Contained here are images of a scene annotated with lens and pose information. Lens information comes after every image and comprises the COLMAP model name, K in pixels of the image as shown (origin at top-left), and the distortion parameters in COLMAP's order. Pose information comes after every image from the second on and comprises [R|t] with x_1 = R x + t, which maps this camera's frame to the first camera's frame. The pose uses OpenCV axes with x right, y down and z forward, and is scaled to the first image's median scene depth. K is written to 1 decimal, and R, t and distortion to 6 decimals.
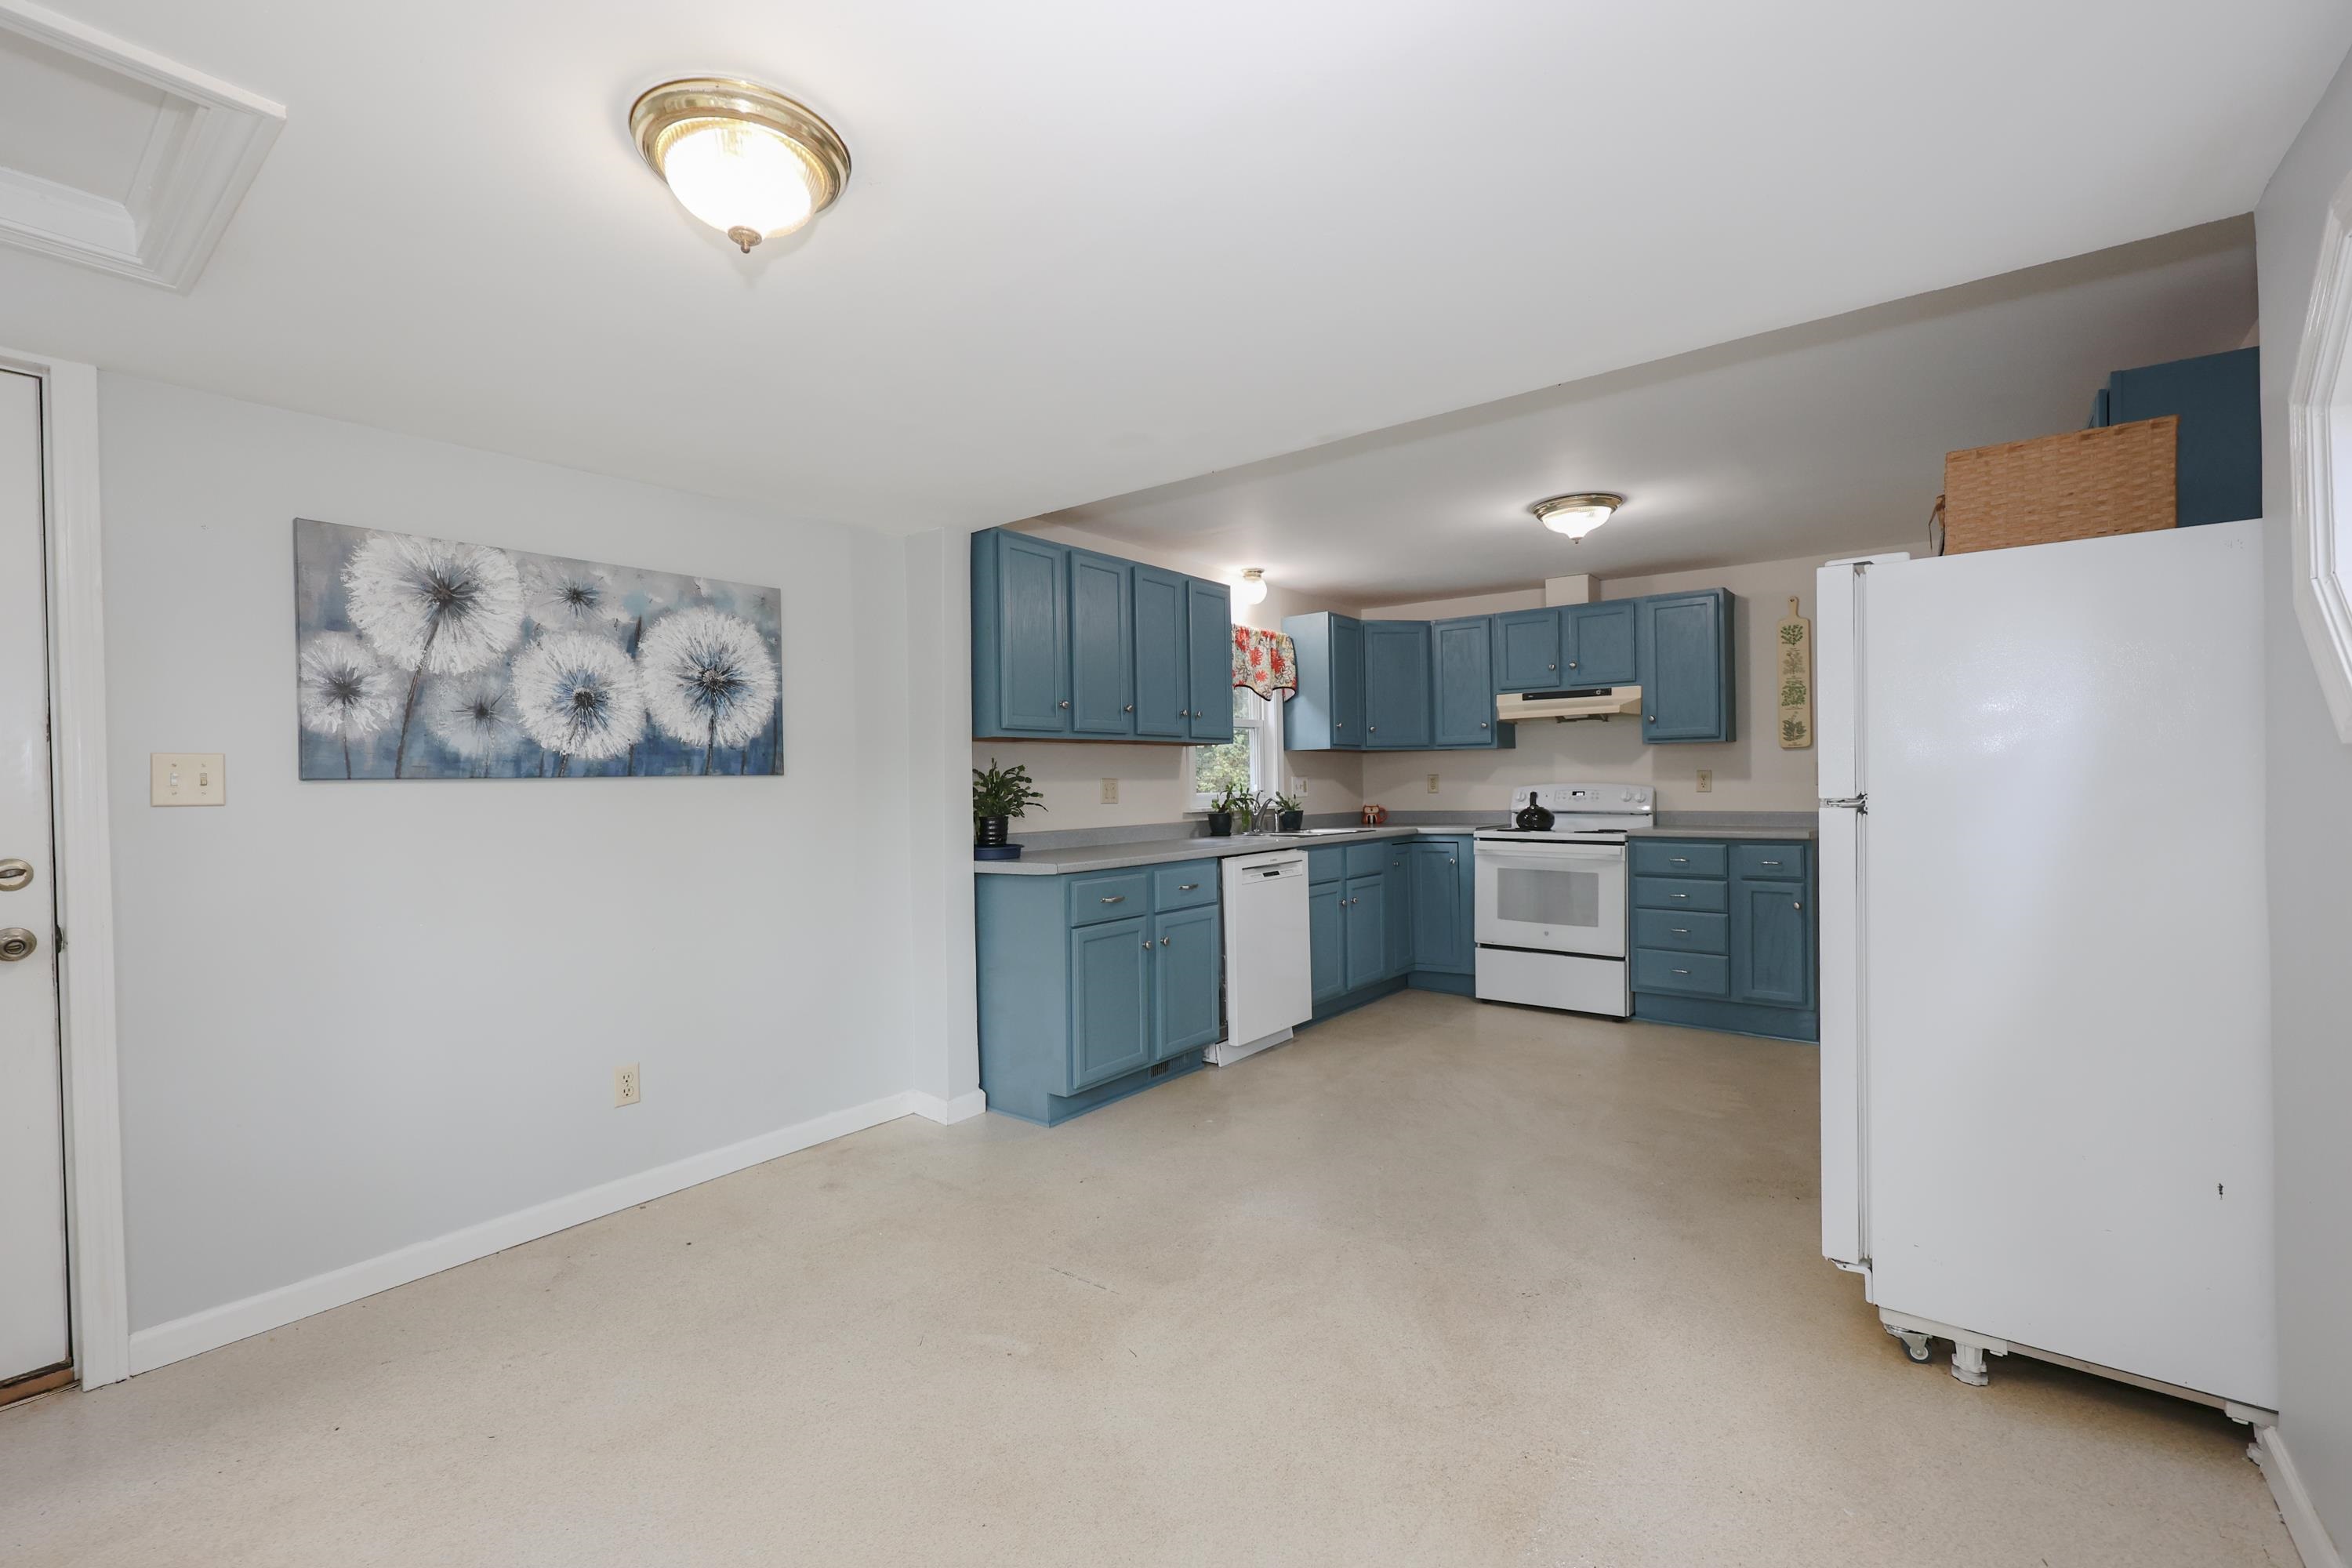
lens RADIAL K [[954.4, 0, 1177.3], [0, 954.4, 784.8], [0, 0, 1]] dist [-0.002577, 0.000015]
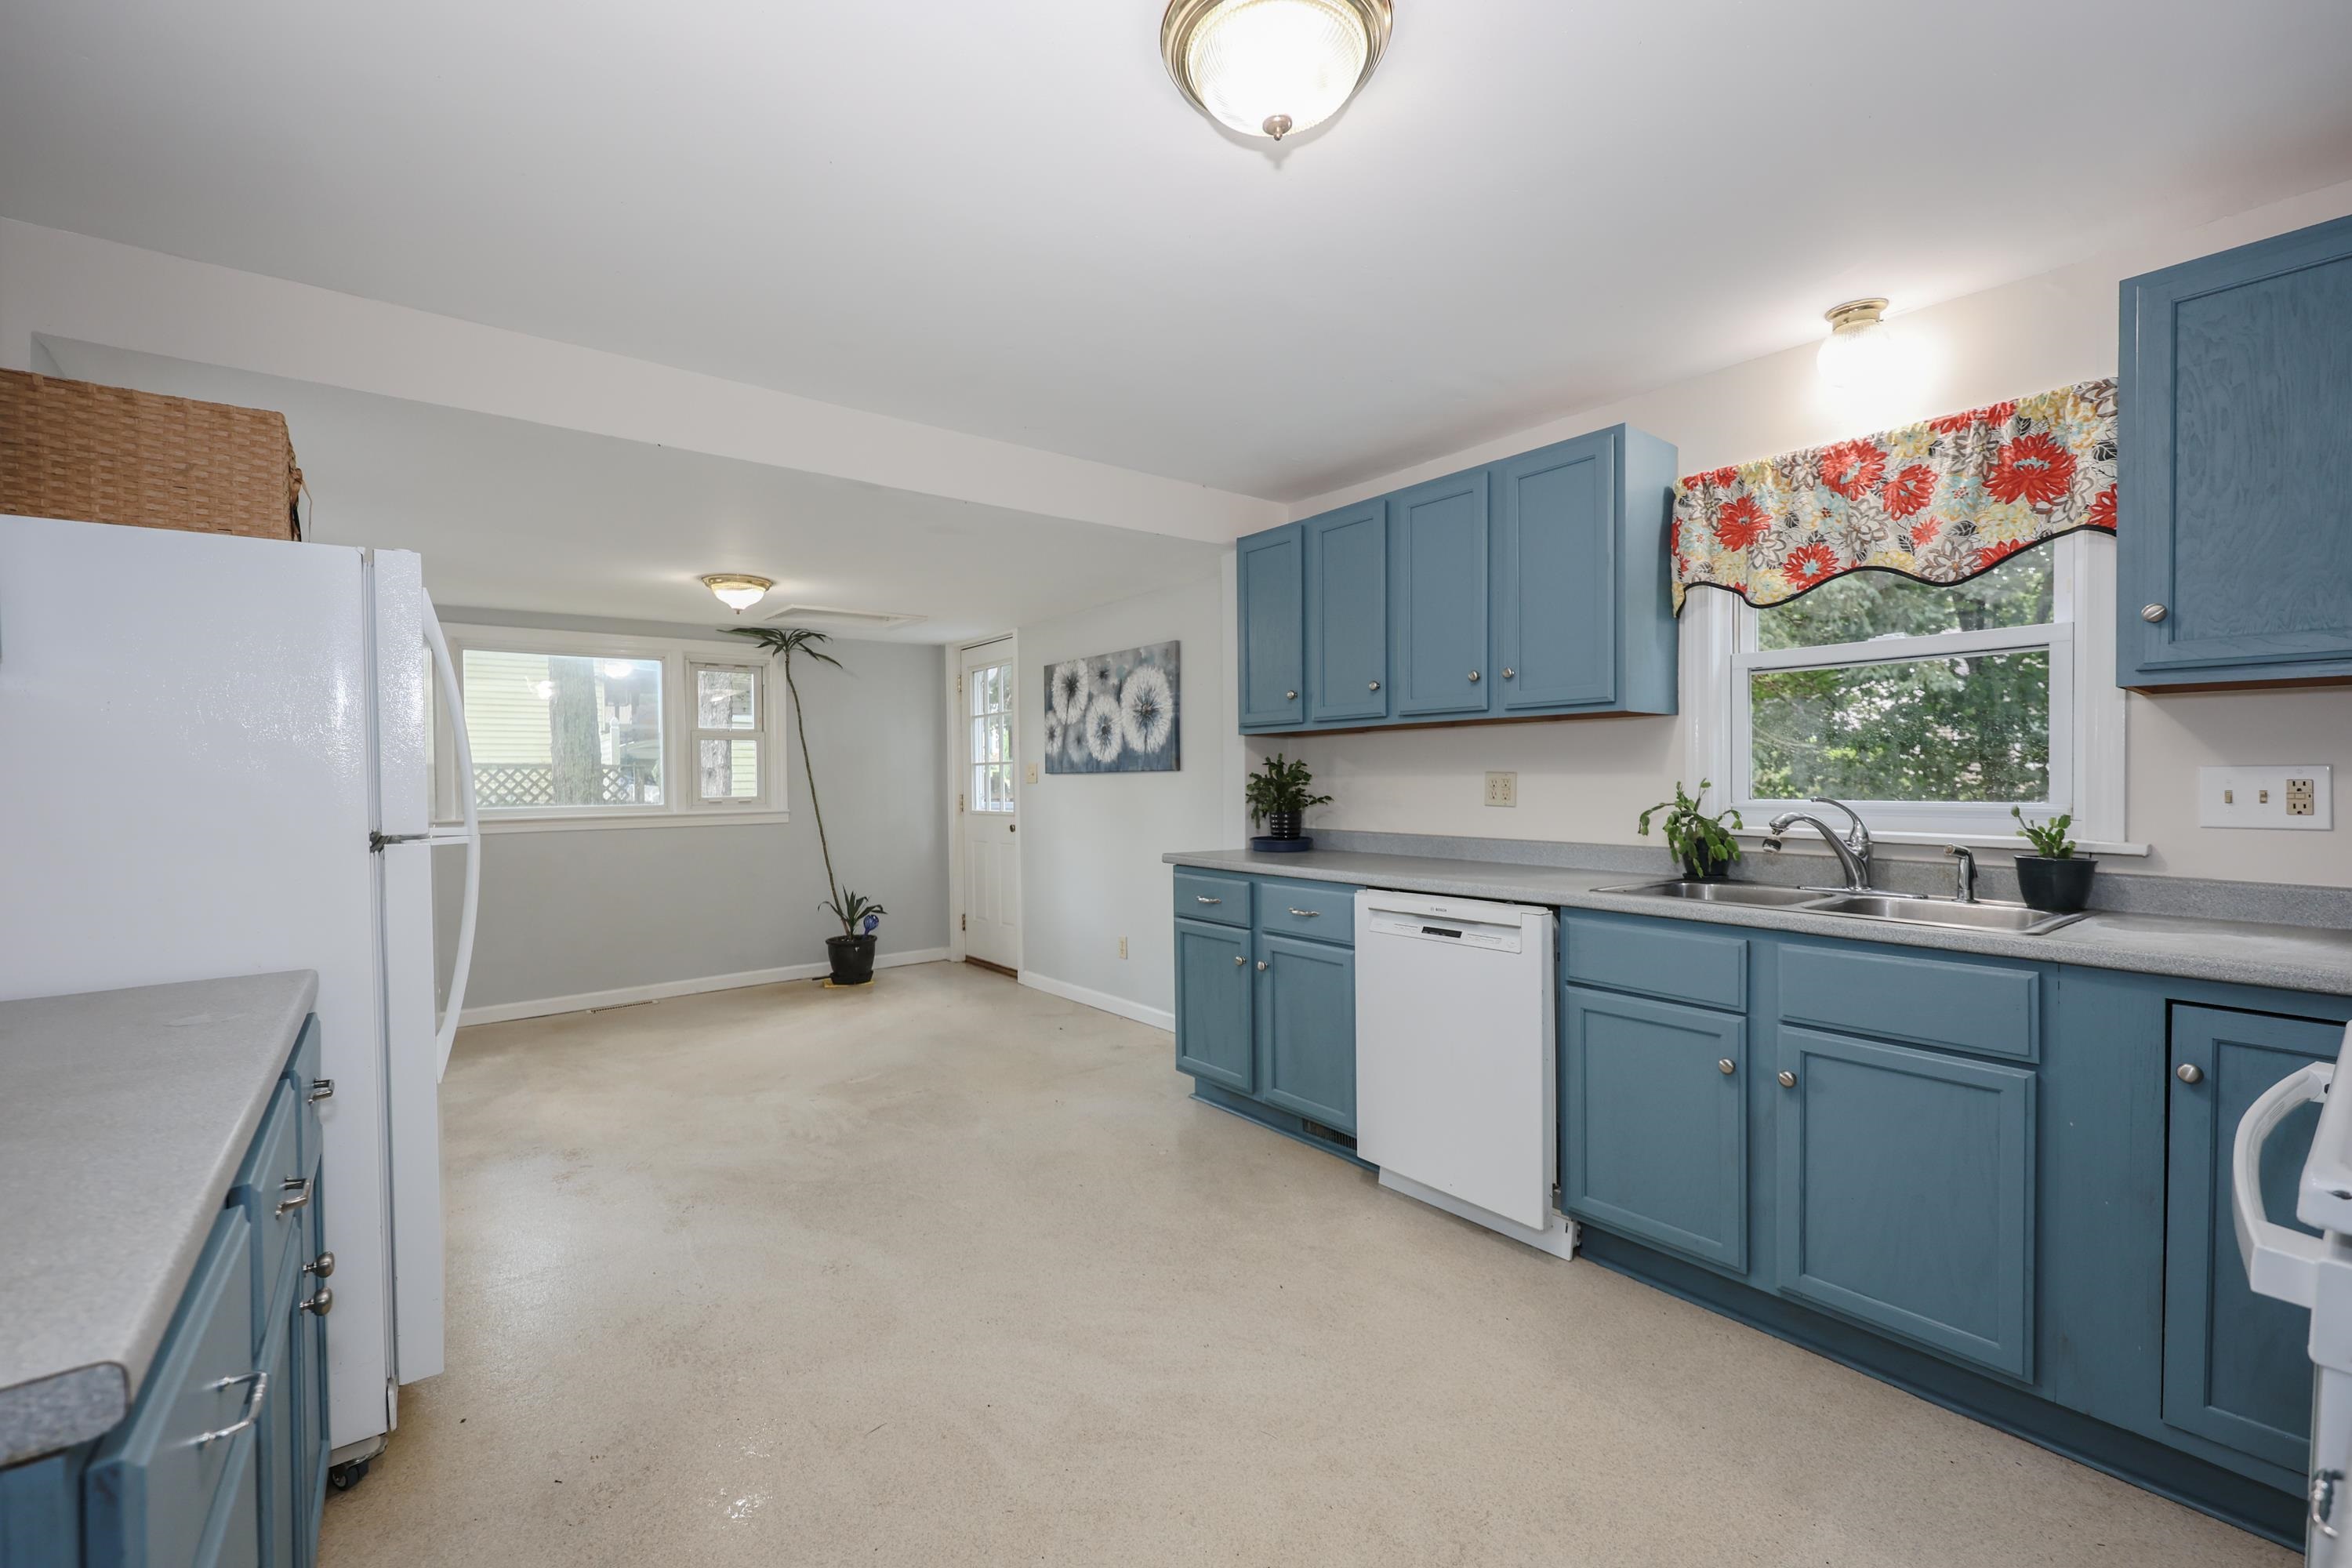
lens RADIAL K [[954.4, 0, 1179.4], [0, 954.4, 789.3], [0, 0, 1]] dist [-0.002577, 0.000015]
pose [[-0.205095, 0.033524, -0.978168, 1.099766], [0.012270, 0.999423, 0.031680, -0.030559], [0.978665, -0.005505, -0.205388, 1.445790]]
